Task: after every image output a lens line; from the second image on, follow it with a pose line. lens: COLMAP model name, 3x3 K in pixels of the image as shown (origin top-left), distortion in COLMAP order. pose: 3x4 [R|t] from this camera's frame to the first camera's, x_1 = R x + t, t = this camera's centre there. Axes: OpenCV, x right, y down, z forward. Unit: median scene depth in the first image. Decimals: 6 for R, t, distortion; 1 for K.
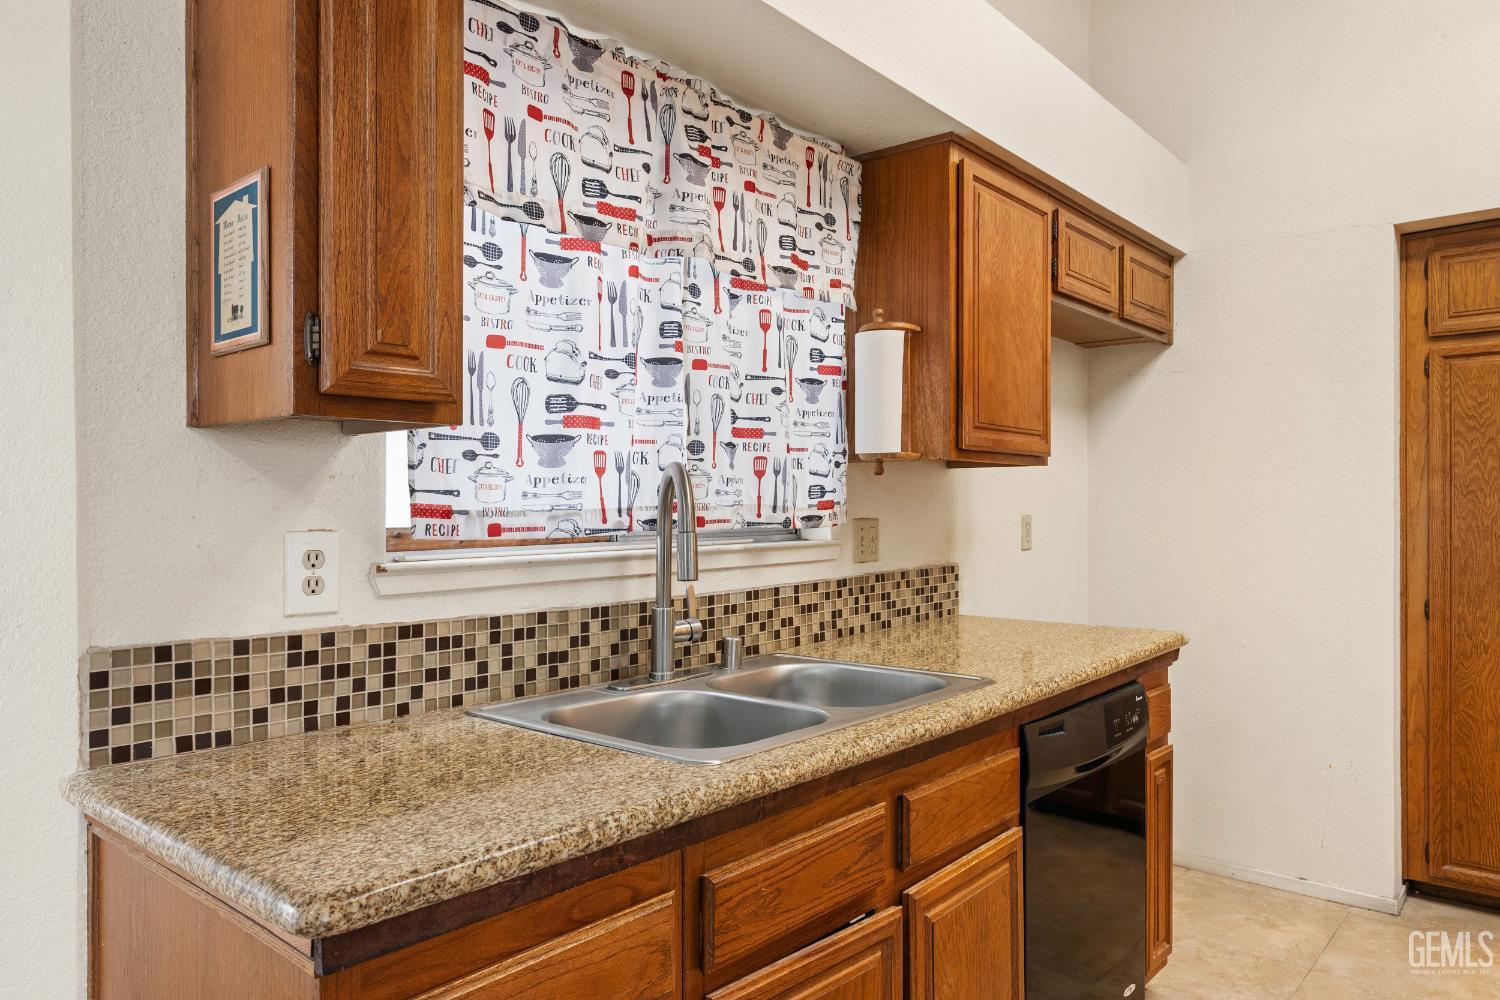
lens RADIAL K [[999.0, 0, 755.8], [0, 999.0, 506.4], [0, 0, 1]] dist [-0.003310, 0.001858]
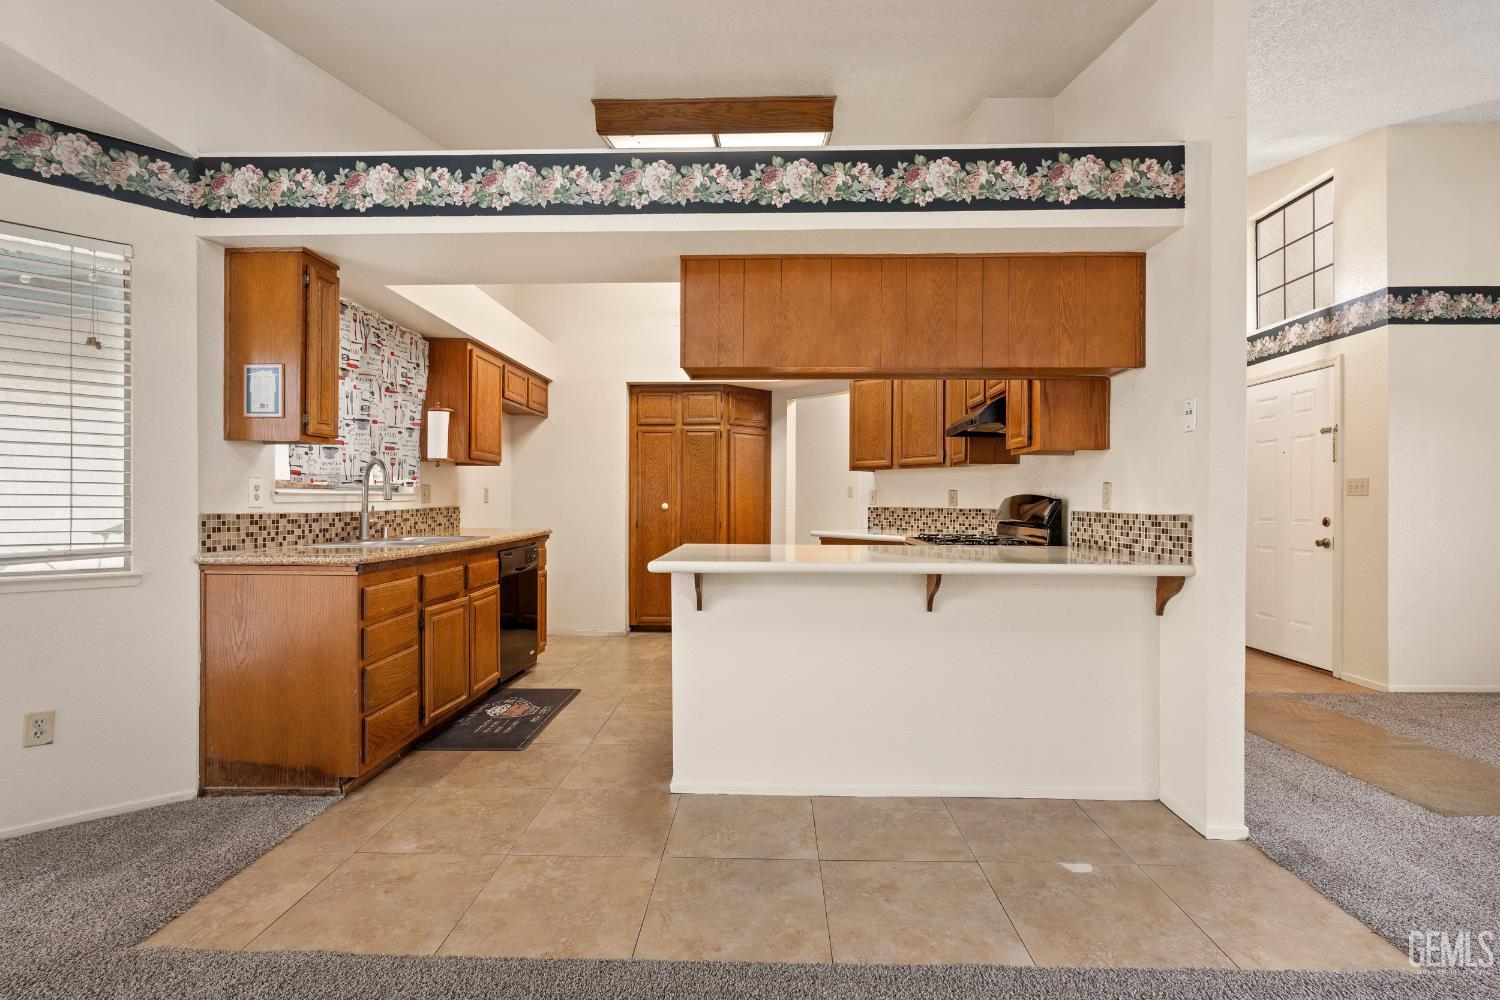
lens RADIAL K [[695.1, 0, 752.6], [0, 695.1, 502.5], [0, 0, 1]] dist [-0.008333, 0.000348]
pose [[0.774757, 0.003997, 0.632246, -0.445771], [-0.006195, 0.999980, 0.001270, 0.062322], [-0.632228, -0.004901, 0.774767, -1.057092]]
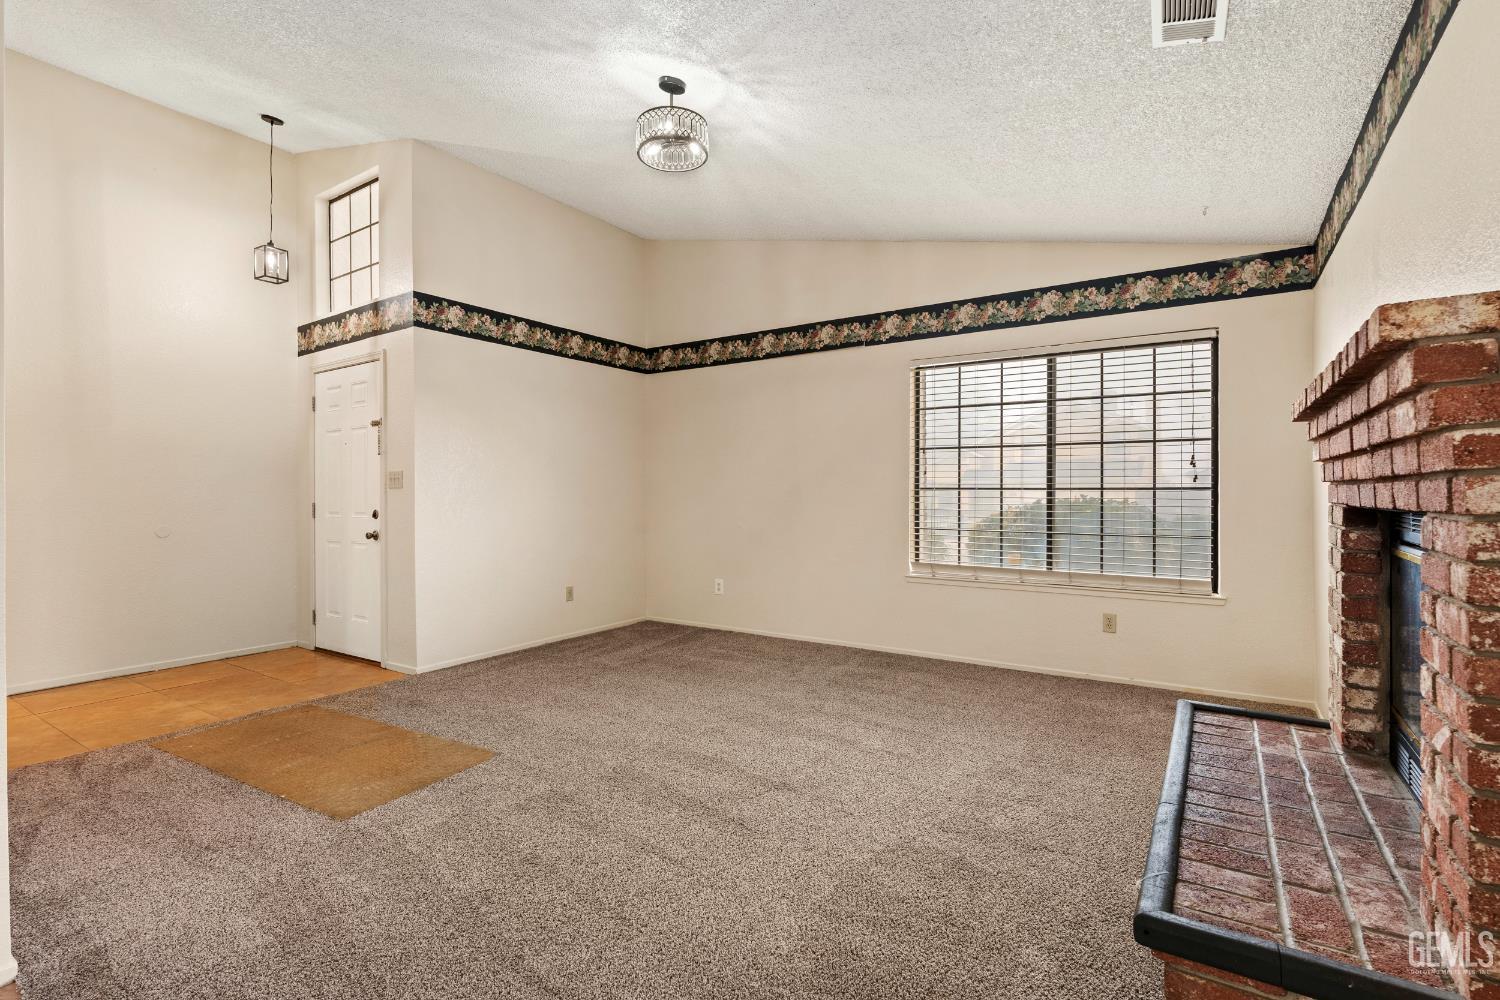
lens RADIAL K [[699.5, 0, 753.2], [0, 699.5, 491.4], [0, 0, 1]] dist [-0.001889, -0.000183]
pose [[-0.126346, 0.006728, 0.991963, 0.008932], [0.000924, 0.999977, -0.006665, 0.058147], [-0.991986, 0.000075, -0.126349, -1.444926]]
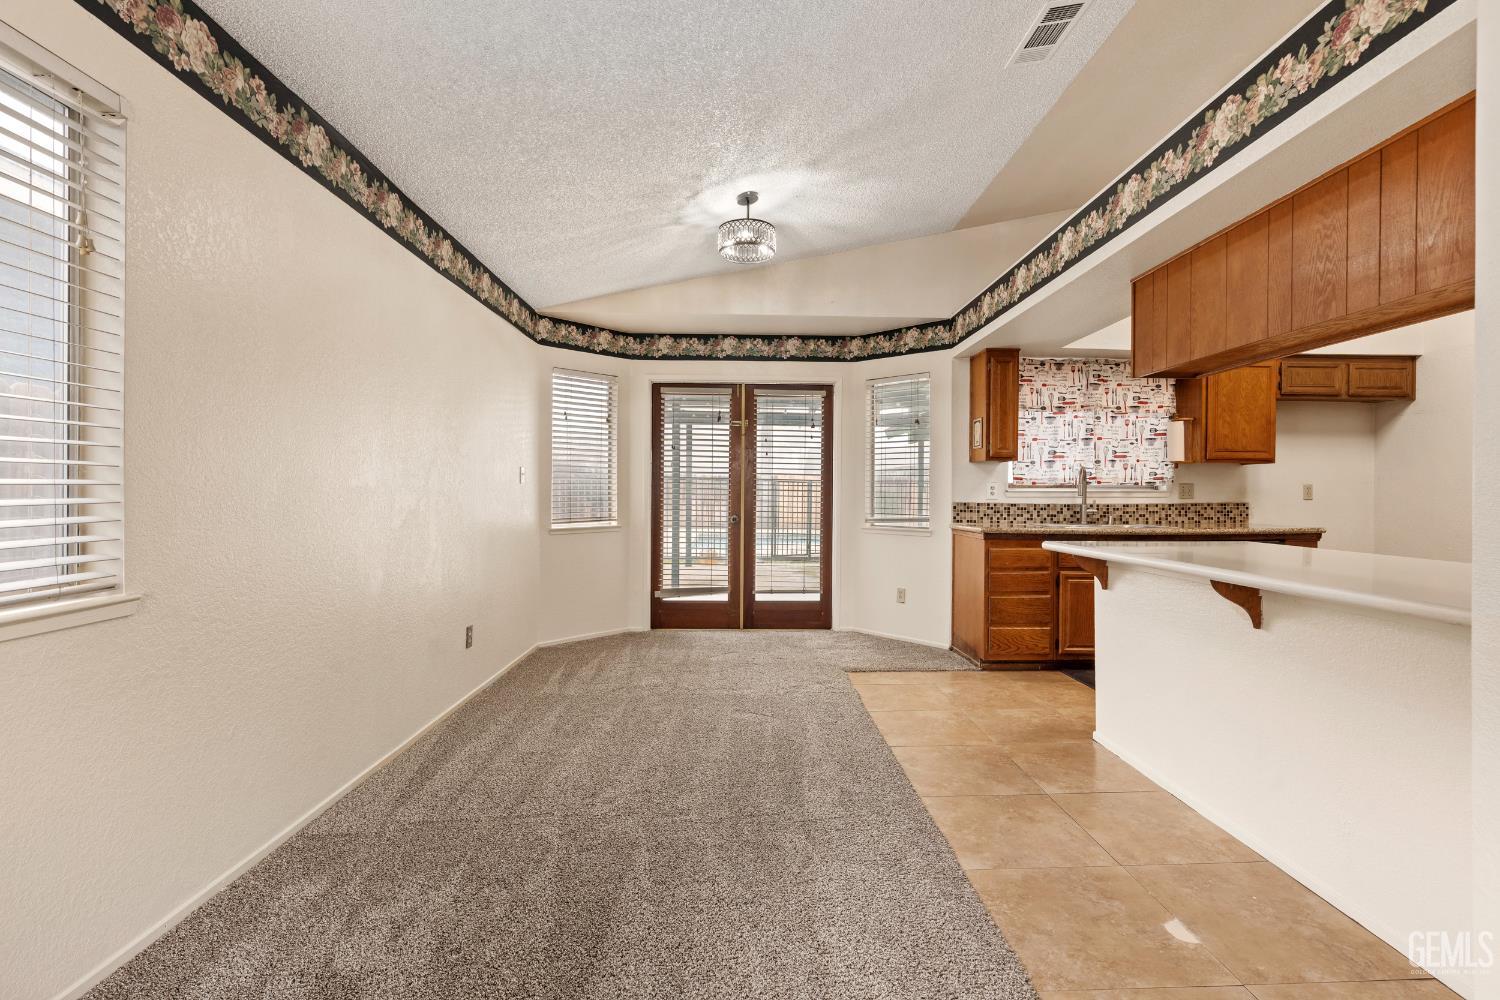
lens RADIAL K [[671.6, 0, 758.8], [0, 671.6, 493.1], [0, 0, 1]] dist [-0.017219, 0.000388]
pose [[0.673846, 0.007960, -0.738829, 0.908900], [-0.008494, 0.999959, 0.003026, 0.057301], [0.738823, 0.004237, 0.673886, -1.543773]]
